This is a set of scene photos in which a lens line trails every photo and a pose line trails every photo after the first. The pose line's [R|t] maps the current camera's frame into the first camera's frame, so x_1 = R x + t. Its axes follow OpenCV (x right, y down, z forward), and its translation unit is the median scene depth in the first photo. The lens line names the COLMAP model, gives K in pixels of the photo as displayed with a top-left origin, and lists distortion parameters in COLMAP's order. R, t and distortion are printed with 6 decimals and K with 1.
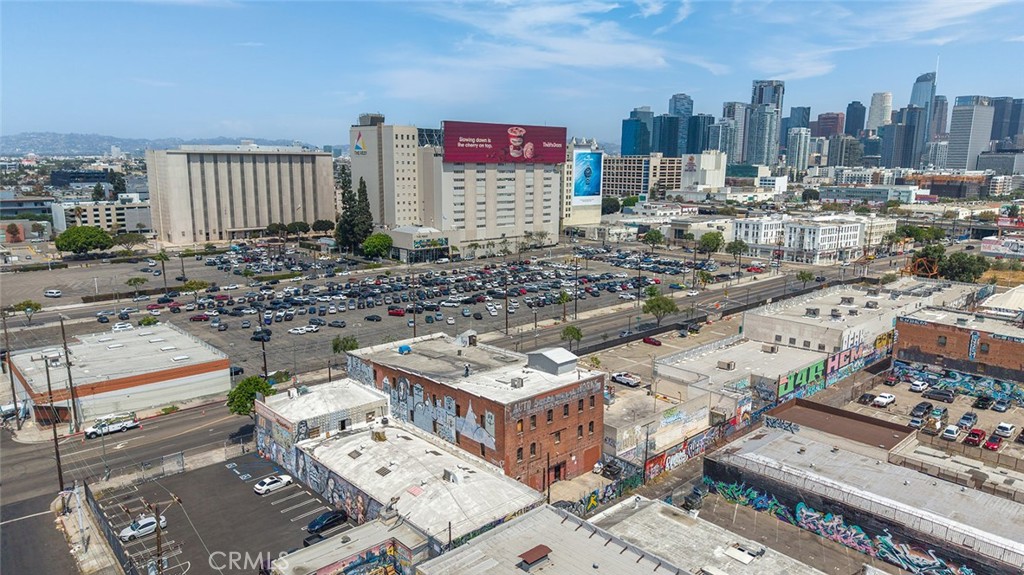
lens RADIAL K [[670.0, 0, 512.0], [0, 670.0, 287.5], [0, 0, 1]] dist [0.040298, -0.039759]
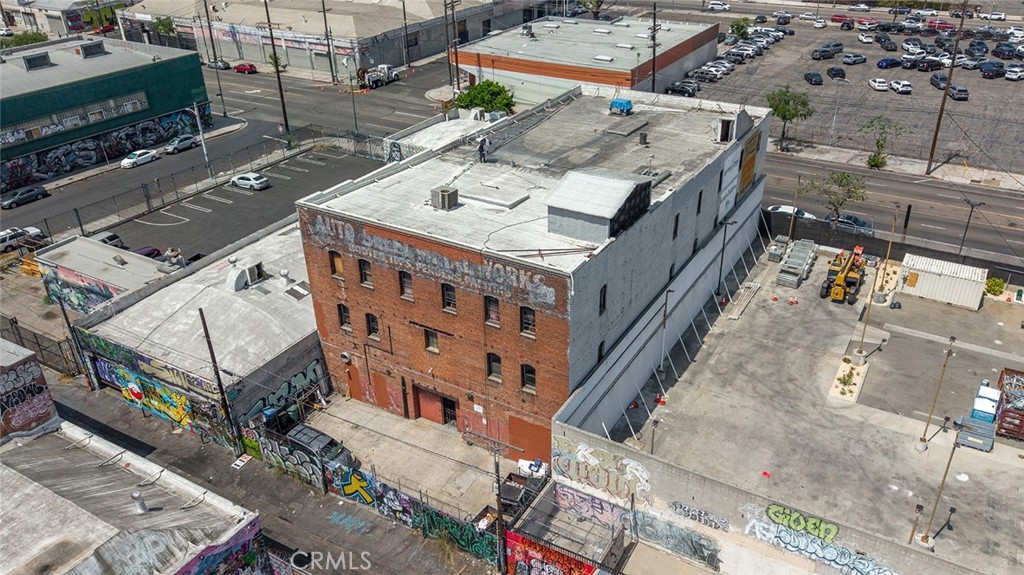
lens RADIAL K [[783.7, 0, 538.2], [0, 783.7, 287.5], [0, 0, 1]] dist [0.003915, -0.000341]
pose [[0.310013, 0.449903, -0.837543, 0.144149], [-0.163365, 0.893051, 0.419252, -0.011316], [0.936592, 0.006852, 0.350355, 0.247476]]
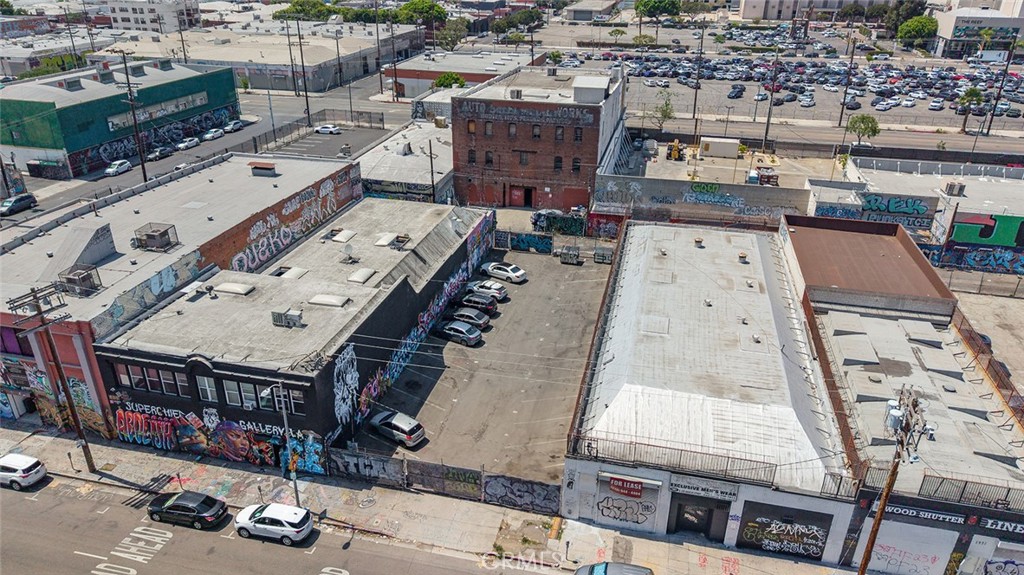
lens RADIAL K [[695.4, 0, 512.0], [0, 695.4, 287.5], [0, 0, 1]] dist [0.034472, -0.033116]
pose [[0.562756, 0.356458, -0.745817, 0.243384], [-0.155336, 0.931775, 0.328126, 0.020269], [0.811896, -0.068802, 0.579733, 0.110842]]
